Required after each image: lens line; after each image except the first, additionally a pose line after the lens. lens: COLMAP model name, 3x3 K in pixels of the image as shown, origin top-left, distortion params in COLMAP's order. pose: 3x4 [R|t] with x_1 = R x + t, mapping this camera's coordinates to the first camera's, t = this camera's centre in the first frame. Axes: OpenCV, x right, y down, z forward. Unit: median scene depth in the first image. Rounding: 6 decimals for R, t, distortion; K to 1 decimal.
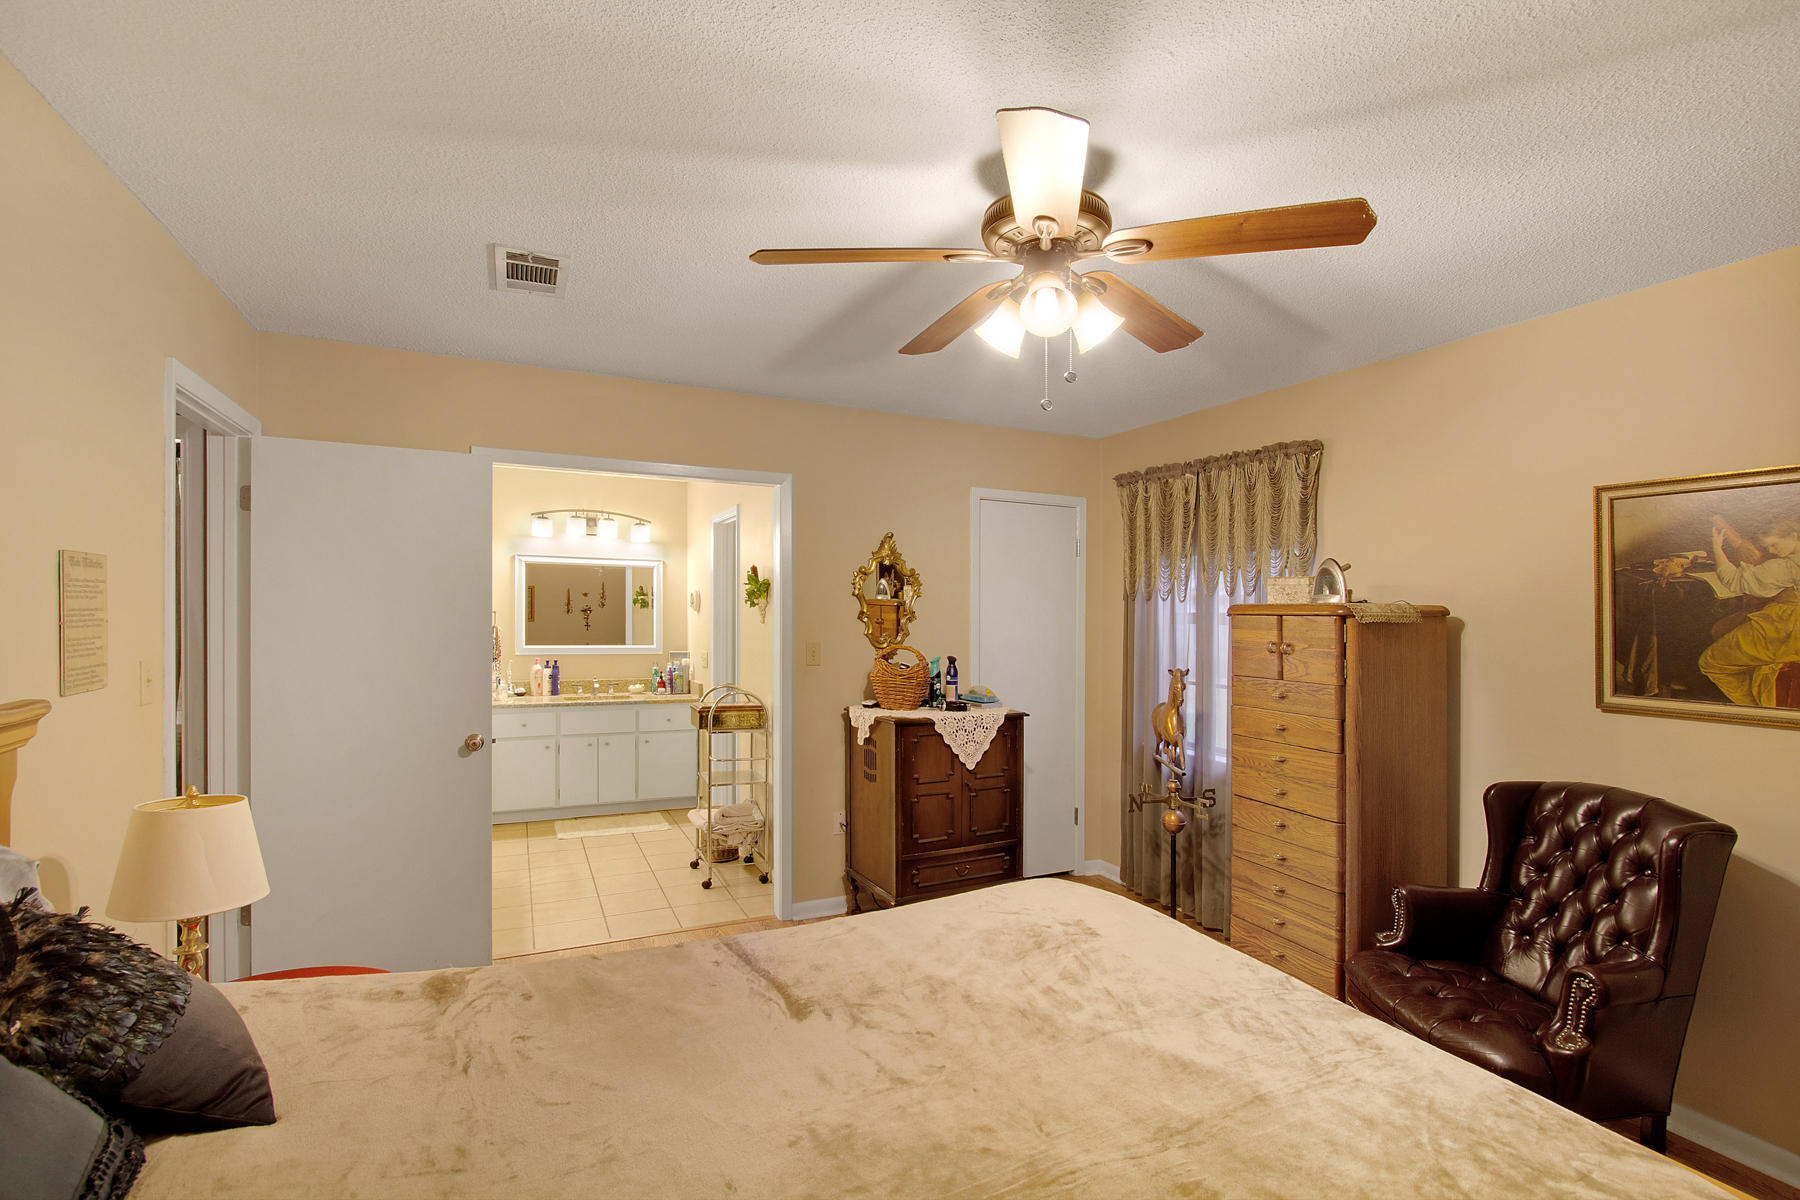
lens RADIAL K [[833.4, 0, 900.0], [0, 833.4, 600.0], [0, 0, 1]] dist [-0.005928, -0.000242]
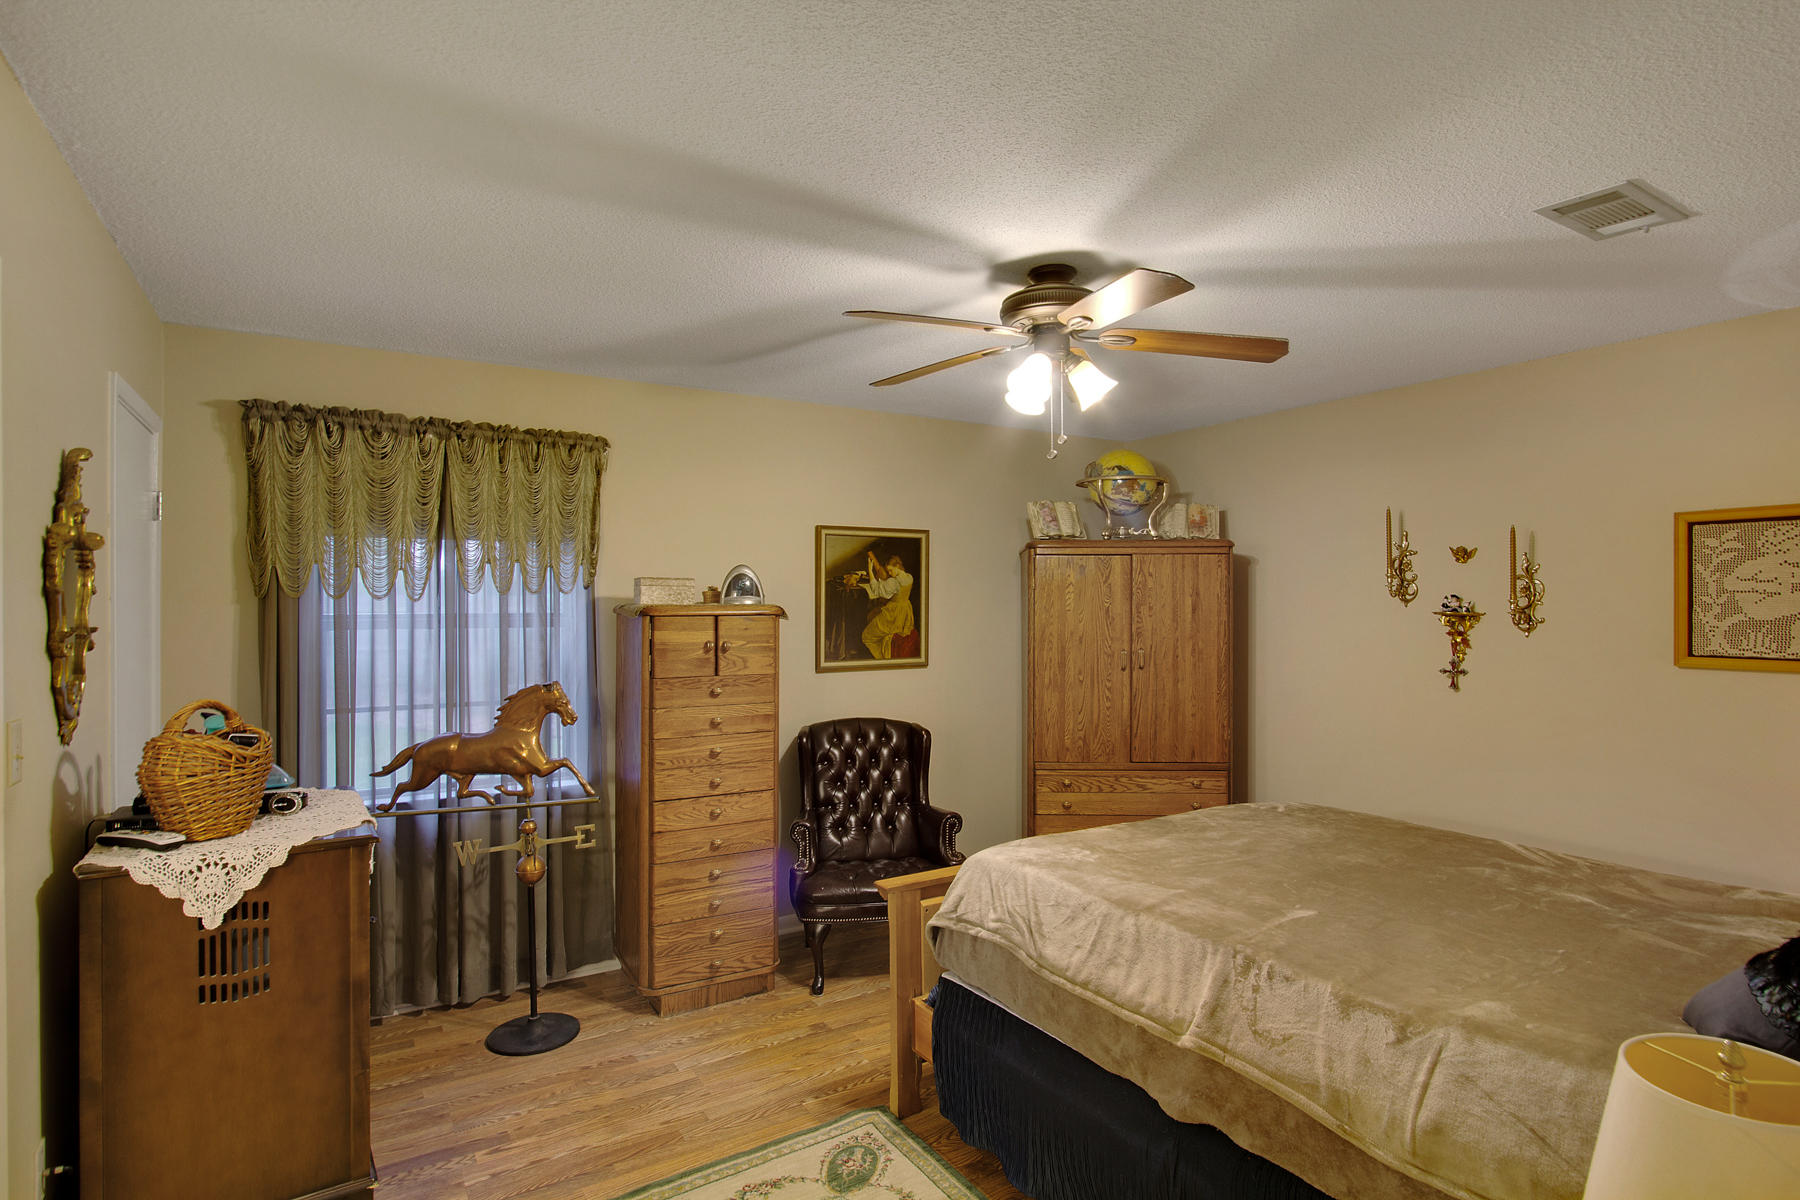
lens RADIAL K [[959.3, 0, 900.0], [0, 959.3, 600.0], [0, 0, 1]] dist [-0.000561, -0.000121]
pose [[-0.110450, -0.009219, 0.993839, -0.959792], [-0.005273, 0.999948, 0.008690, -0.016893], [-0.993868, -0.004281, -0.110493, 1.095007]]
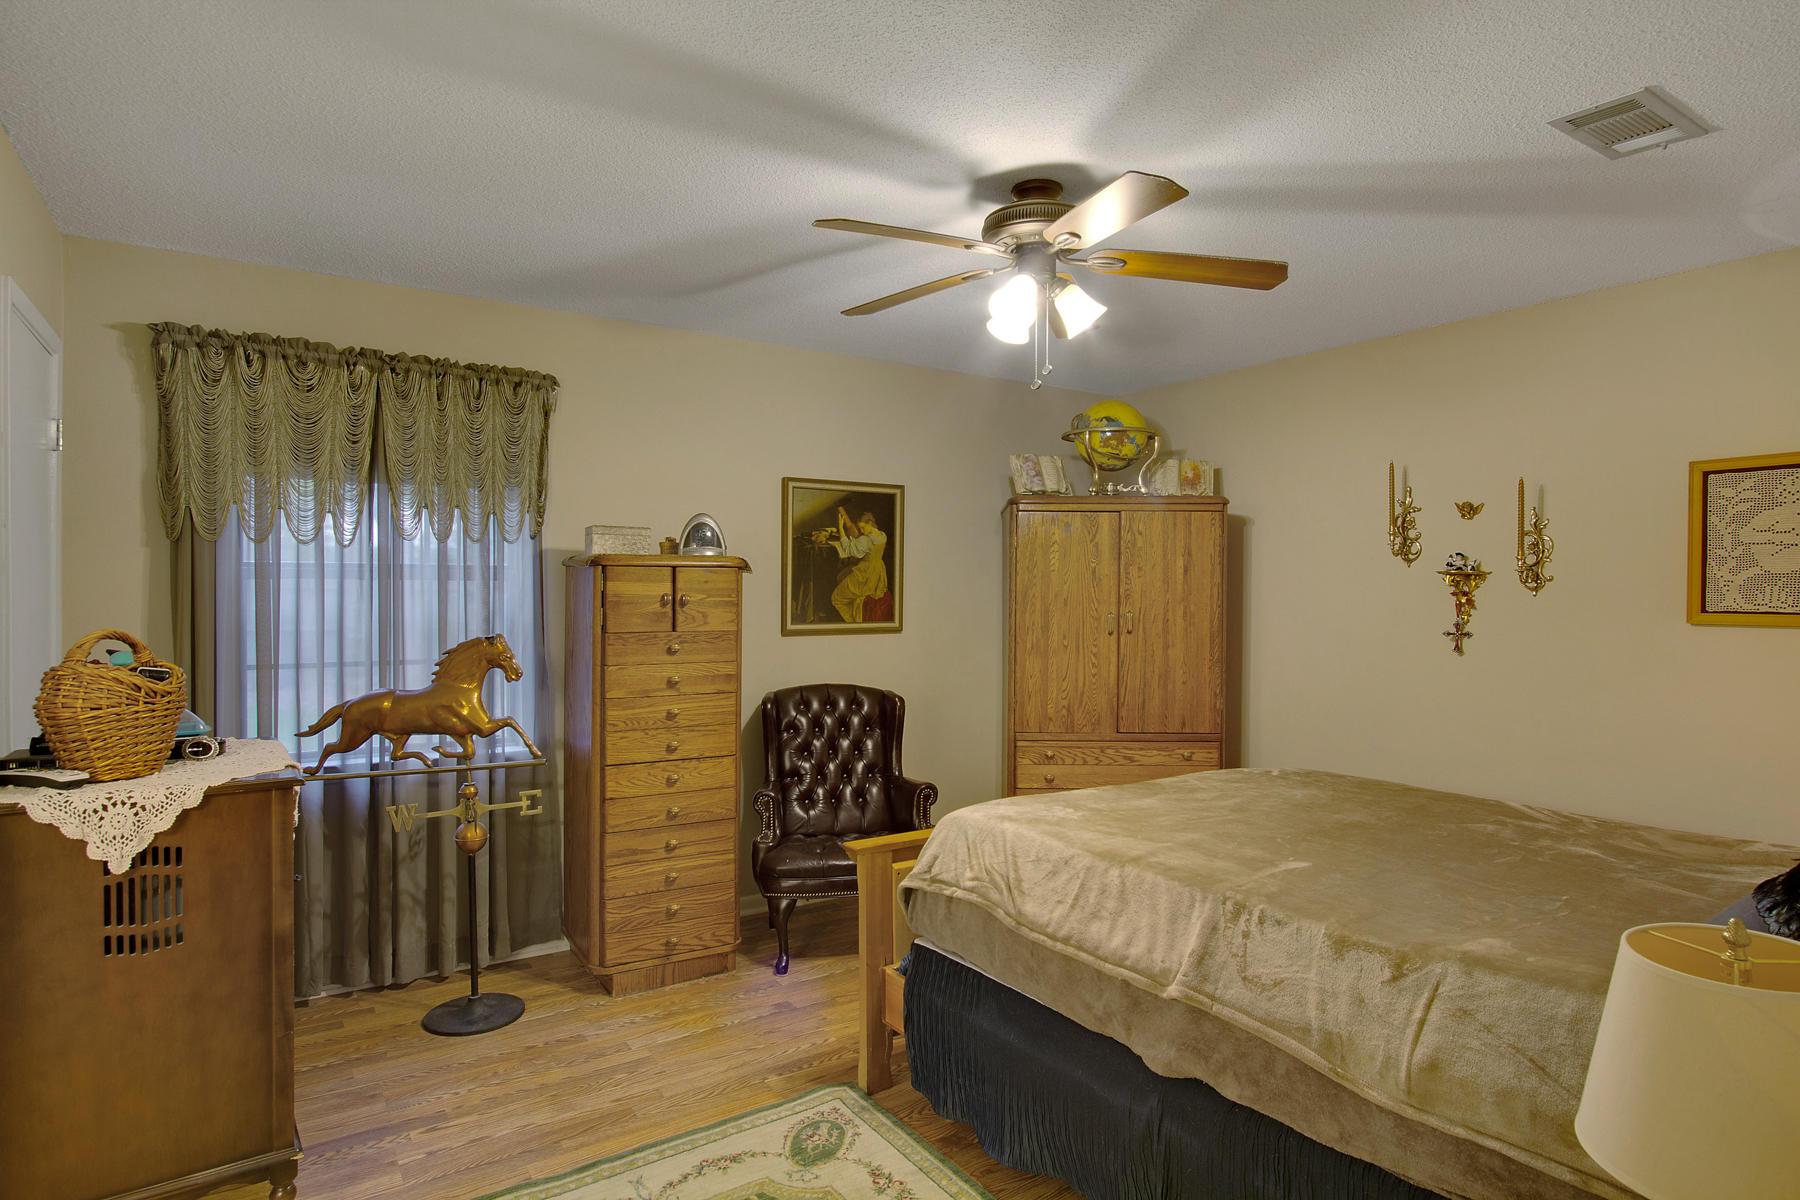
lens RADIAL K [[1029.7, 0, 900.0], [0, 1029.7, 600.0], [0, 0, 1]] dist [0.000828, 0.001685]
pose [[-0.135918, -0.021119, 0.990495, -0.961878], [-0.011343, 0.999740, 0.019759, 0.036773], [-0.990655, -0.008550, -0.136122, 1.093101]]
